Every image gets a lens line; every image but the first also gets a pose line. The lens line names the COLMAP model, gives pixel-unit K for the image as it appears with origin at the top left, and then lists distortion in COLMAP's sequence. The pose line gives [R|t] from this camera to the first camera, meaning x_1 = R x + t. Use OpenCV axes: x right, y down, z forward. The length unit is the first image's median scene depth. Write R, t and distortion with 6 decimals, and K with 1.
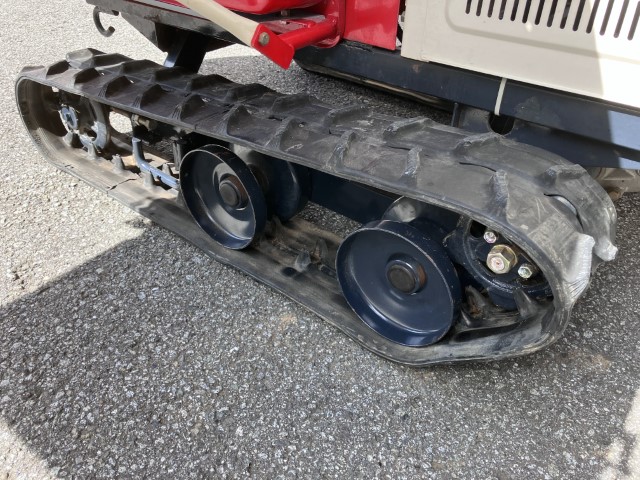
lens RADIAL K [[537.9, 0, 320.0], [0, 537.9, 240.0], [0, 0, 1]] dist [0.007167, 0.003642]
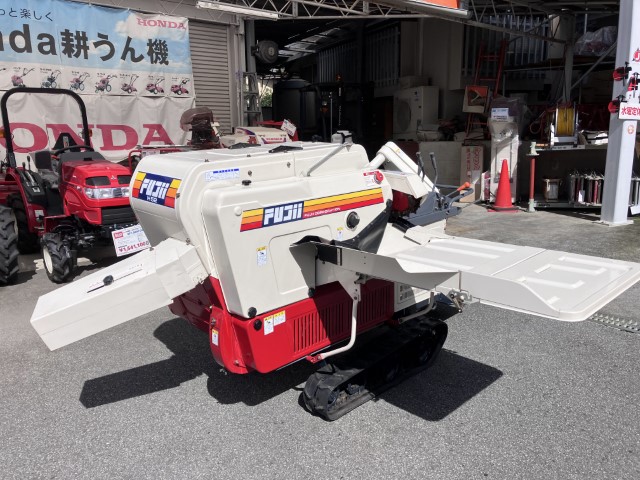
lens RADIAL K [[537.9, 0, 320.0], [0, 537.9, 240.0], [0, 0, 1]] dist [0.007167, 0.003642]
pose [[0.112879, -0.248075, 0.962142, -2.912487], [0.582905, 0.800724, 0.138069, -1.286105], [-0.804662, 0.545252, 0.234989, 0.063528]]
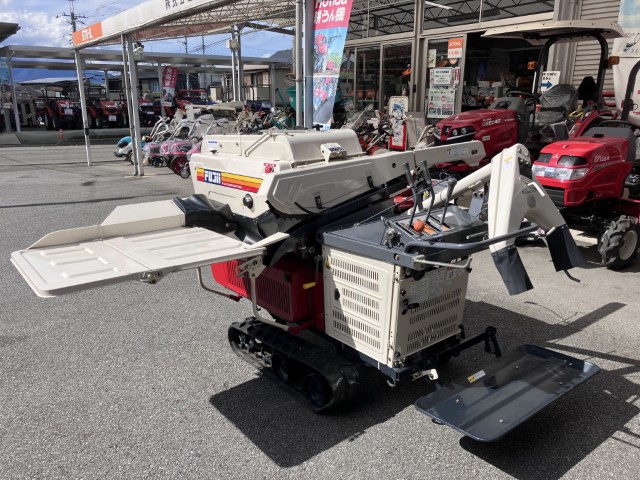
lens RADIAL K [[537.9, 0, 320.0], [0, 537.9, 240.0], [0, 0, 1]] dist [0.007167, 0.003642]
pose [[0.969464, 0.014960, -0.244777, 0.762979], [-0.097542, 0.939309, -0.328915, 0.229693], [0.225000, 0.342747, 0.912085, -2.047625]]
